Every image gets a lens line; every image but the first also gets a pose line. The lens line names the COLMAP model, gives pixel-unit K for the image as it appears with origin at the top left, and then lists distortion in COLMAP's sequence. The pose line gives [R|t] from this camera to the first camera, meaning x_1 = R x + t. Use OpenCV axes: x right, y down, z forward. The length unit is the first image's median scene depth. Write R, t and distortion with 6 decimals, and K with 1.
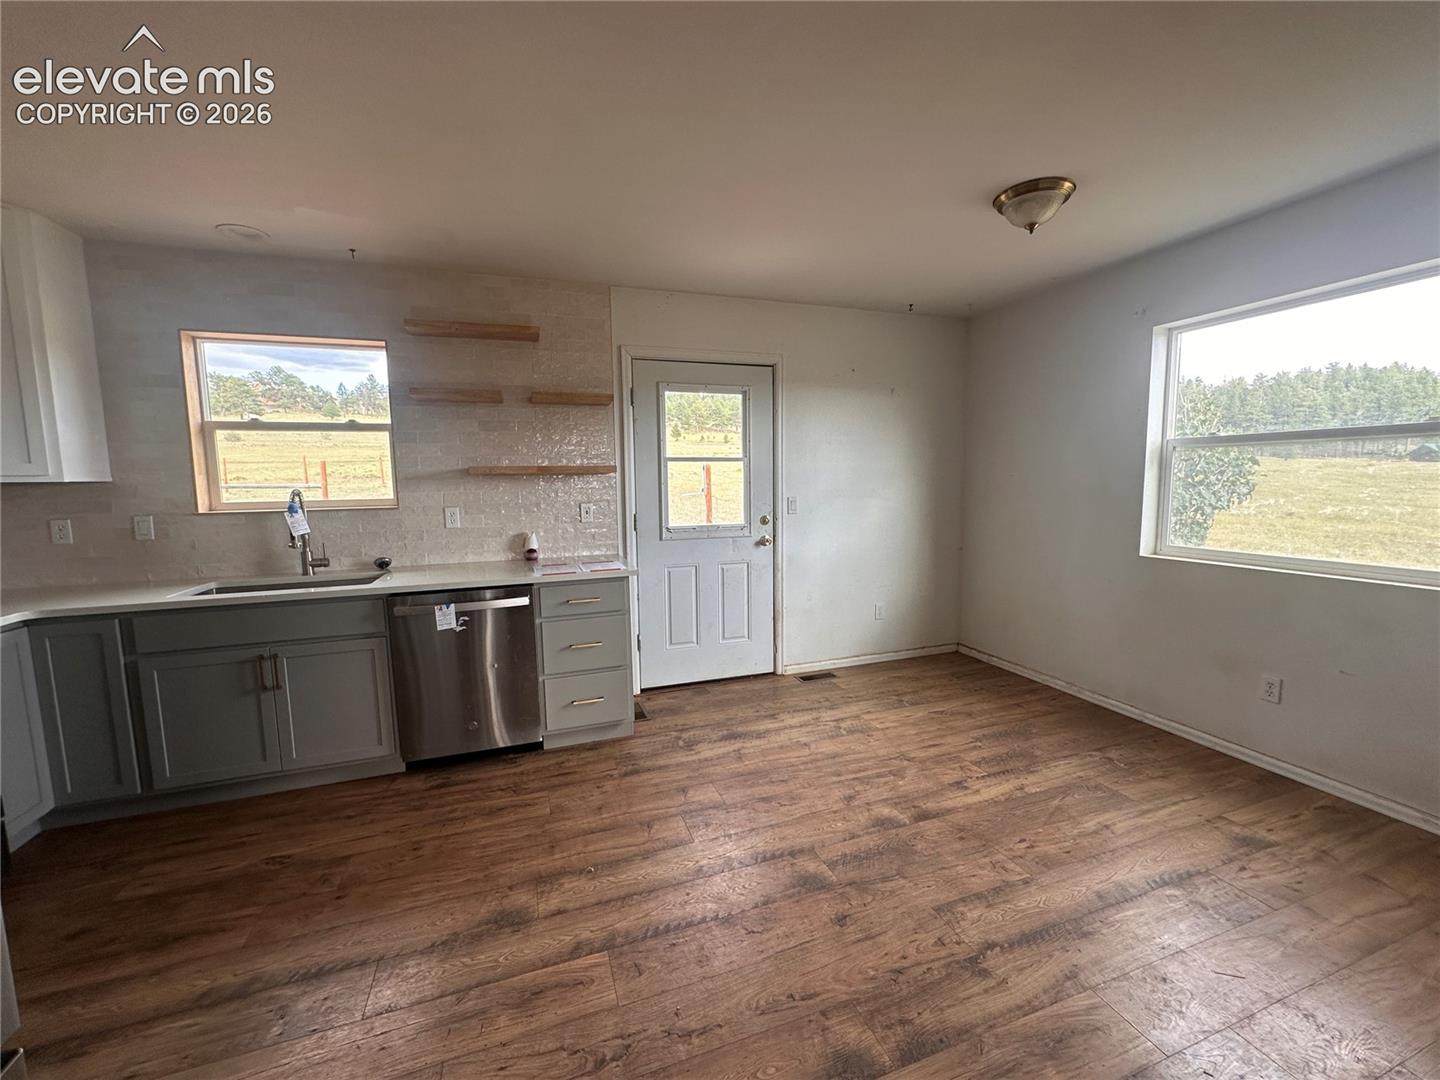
lens RADIAL K [[574.3, 0, 718.2], [0, 574.3, 542.1], [0, 0, 1]] dist [-0.001454, -0.000008]
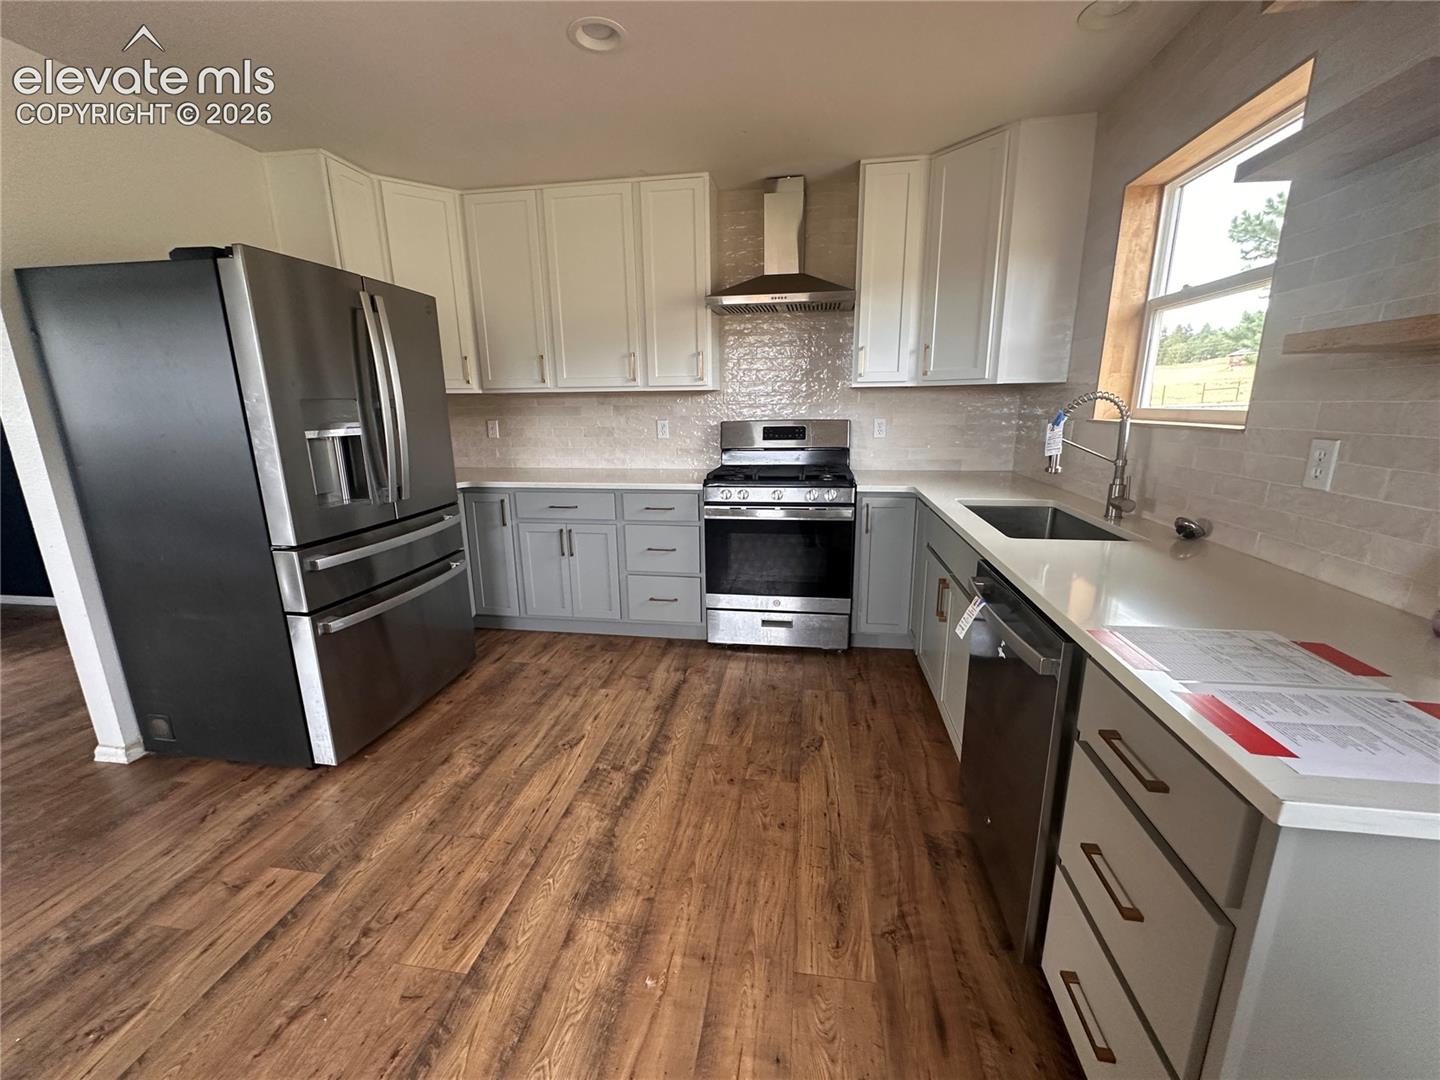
lens RADIAL K [[576.7, 0, 719.3], [0, 576.7, 539.1], [0, 0, 1]] dist [-0.001712, 0.000318]
pose [[-0.469982, 0.225411, -0.853409, 0.129927], [-0.078717, 0.952287, 0.294878, -0.098800], [0.879159, 0.205765, -0.429814, 1.001499]]
